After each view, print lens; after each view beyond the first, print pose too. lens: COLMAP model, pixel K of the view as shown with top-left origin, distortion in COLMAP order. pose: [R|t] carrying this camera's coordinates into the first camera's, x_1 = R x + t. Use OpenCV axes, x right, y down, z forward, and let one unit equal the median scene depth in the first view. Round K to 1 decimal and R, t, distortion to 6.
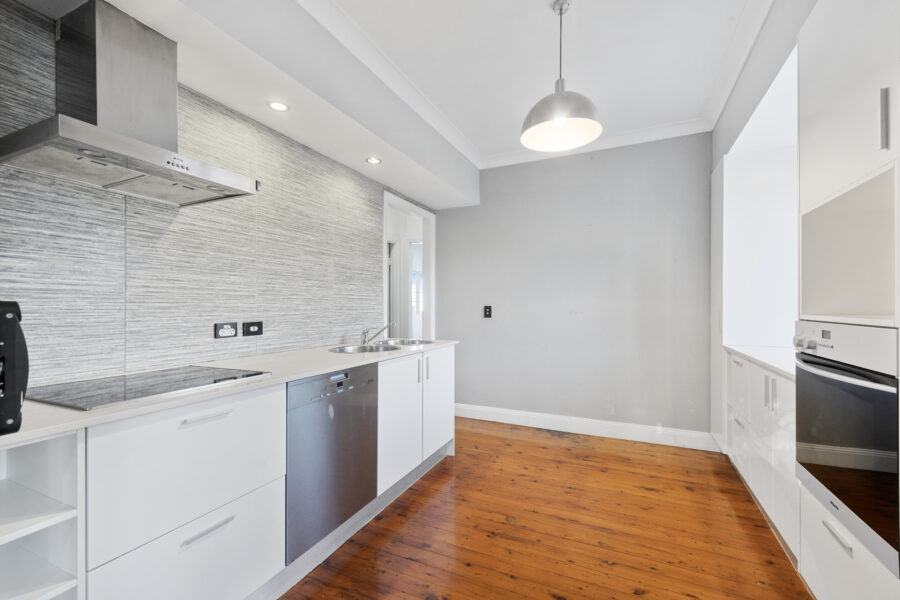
lens RADIAL K [[388.8, 0, 450.8], [0, 388.8, 302.0], [0, 0, 1]] dist [0.001018, 0.000030]
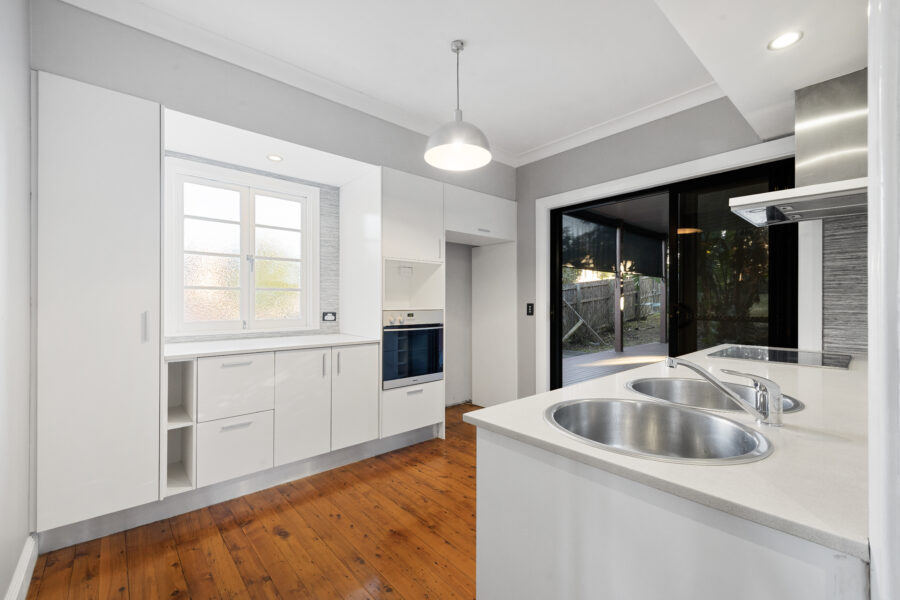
lens RADIAL K [[388.8, 0, 453.9], [0, 388.8, 302.6], [0, 0, 1]] dist [0.001018, 0.000030]
pose [[-0.915882, 0.001446, 0.401444, -0.139463], [0.000383, 0.999996, -0.002726, 0.007057], [-0.401447, -0.002343, -0.915879, 1.646325]]
